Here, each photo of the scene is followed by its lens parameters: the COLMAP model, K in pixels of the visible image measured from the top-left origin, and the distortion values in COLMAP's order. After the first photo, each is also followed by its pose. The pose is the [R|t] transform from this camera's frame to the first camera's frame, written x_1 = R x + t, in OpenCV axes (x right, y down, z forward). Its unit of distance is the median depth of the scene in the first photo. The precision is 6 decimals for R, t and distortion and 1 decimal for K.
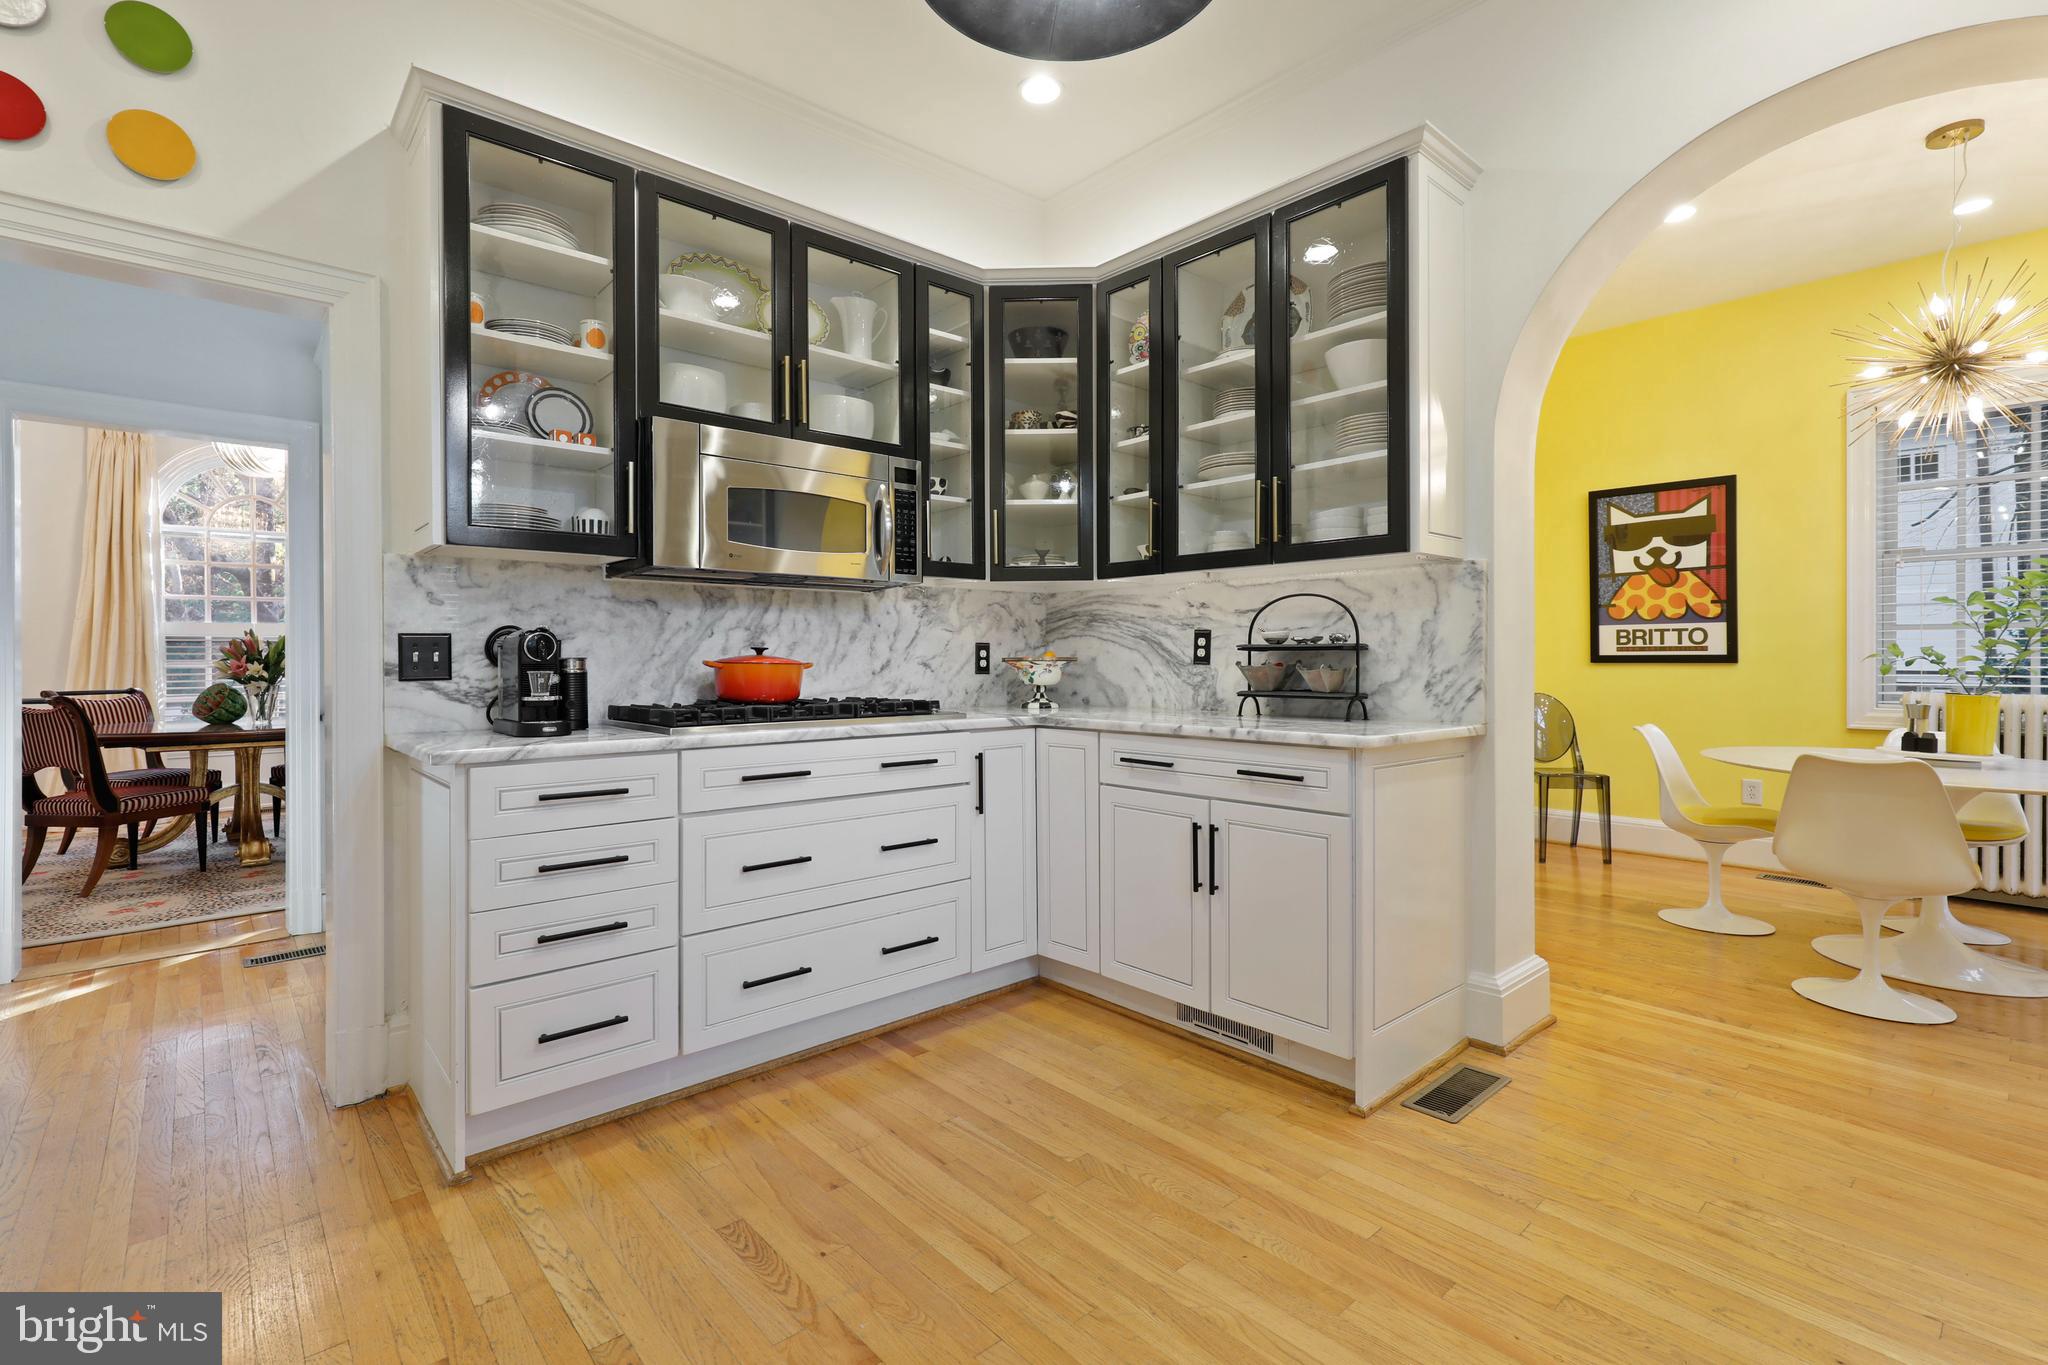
lens RADIAL K [[939.6, 0, 1017.5], [0, 939.6, 676.8], [0, 0, 1]] dist [-0.000420, 0.000249]
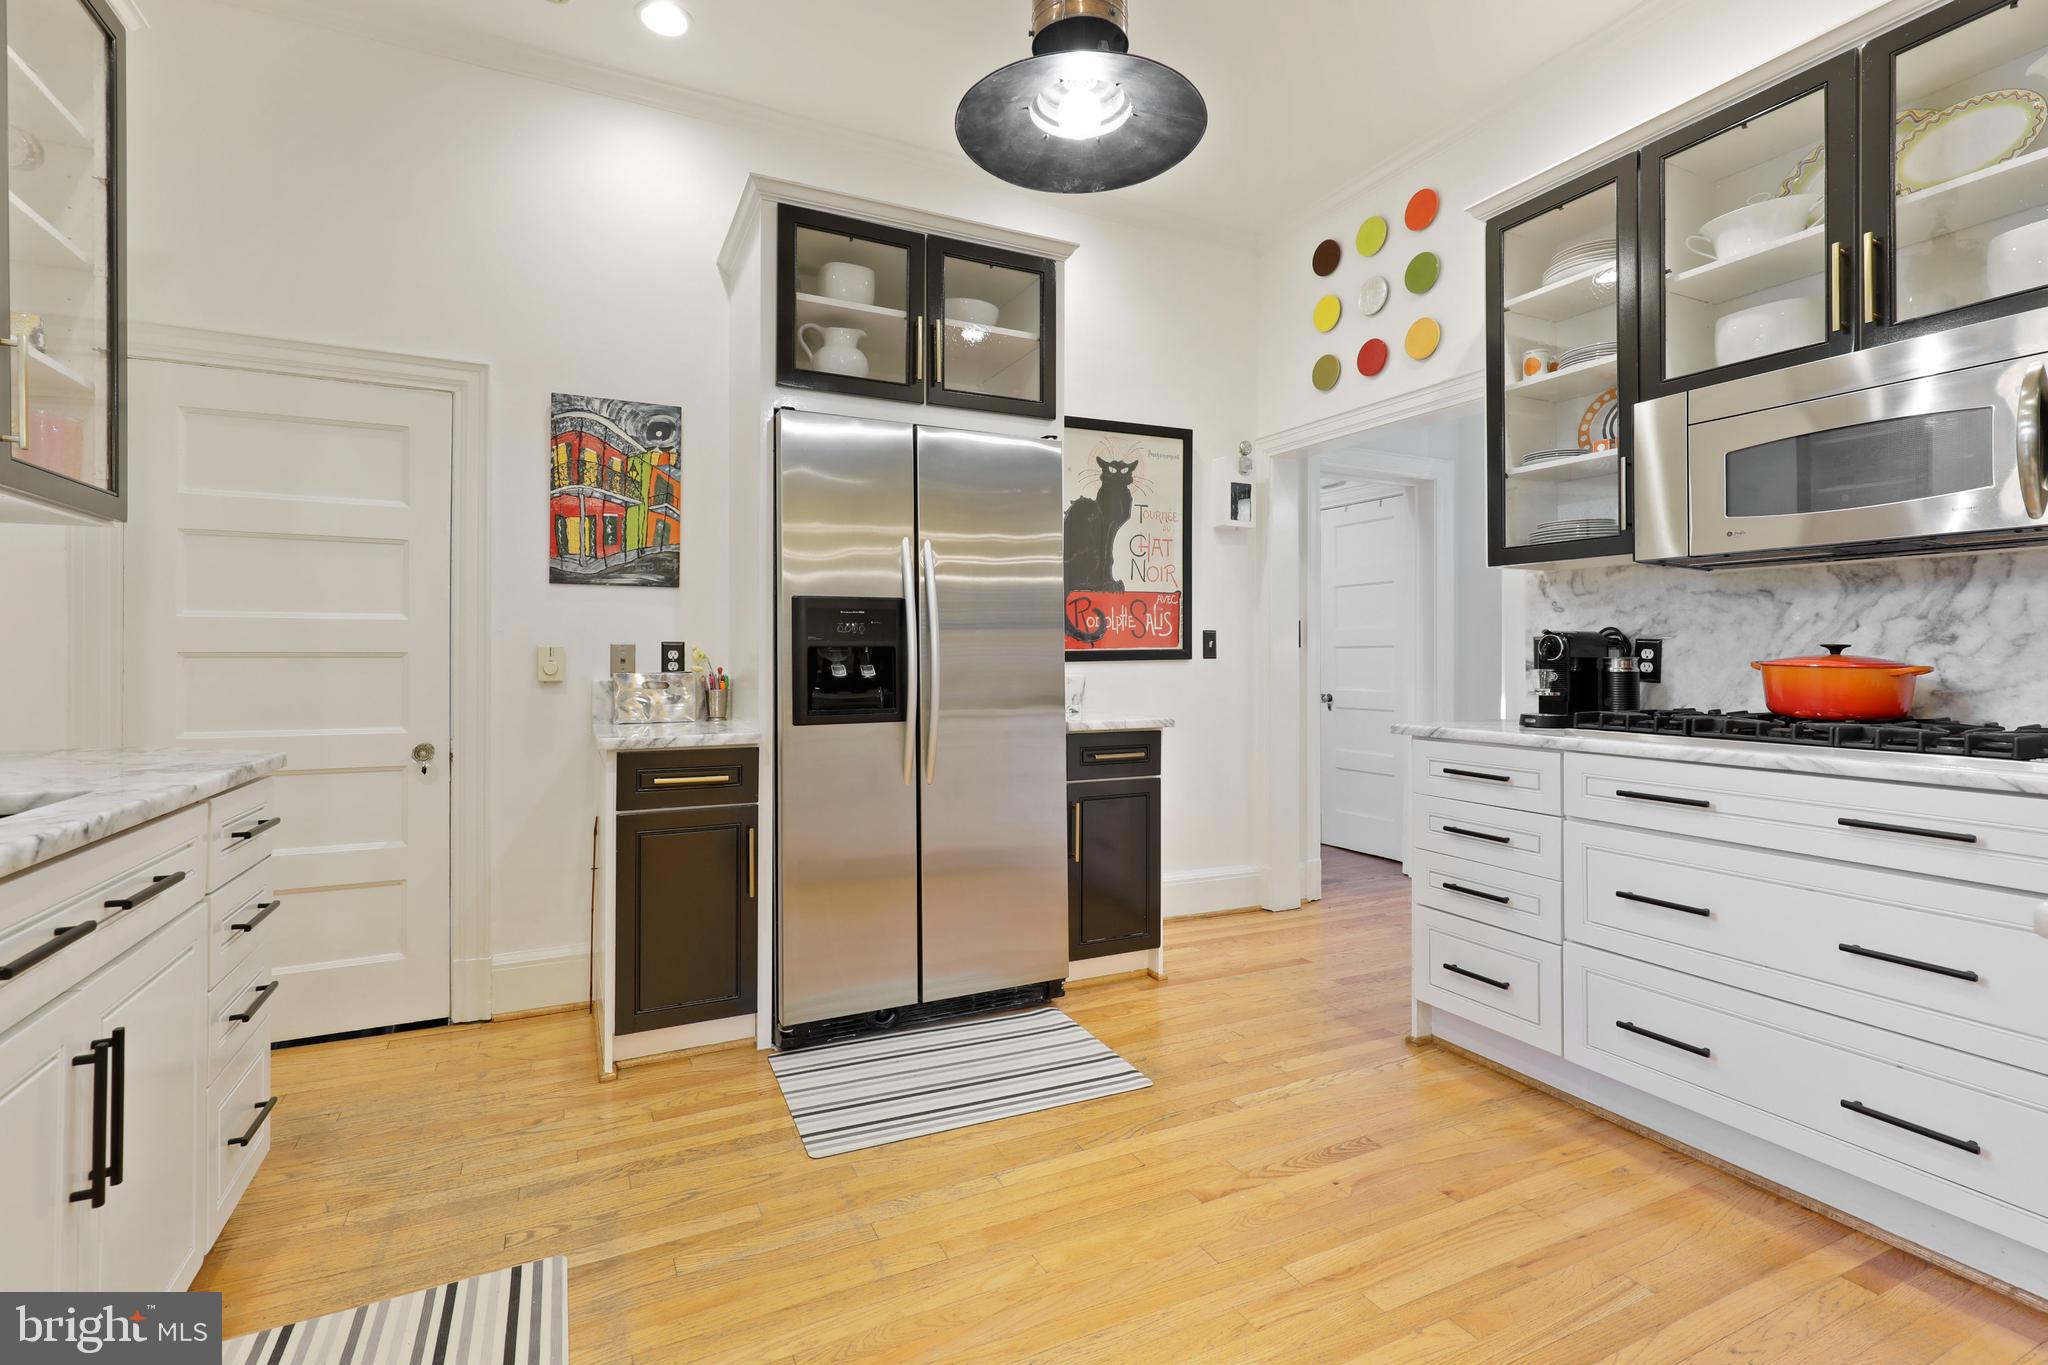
lens RADIAL K [[939.6, 0, 1017.5], [0, 939.6, 676.8], [0, 0, 1]] dist [-0.000420, 0.000249]
pose [[-0.271919, 0.024640, -0.962005, 0.694764], [-0.019161, 0.999335, 0.031012, -0.018393], [0.962129, 0.026865, -0.271266, 0.655184]]
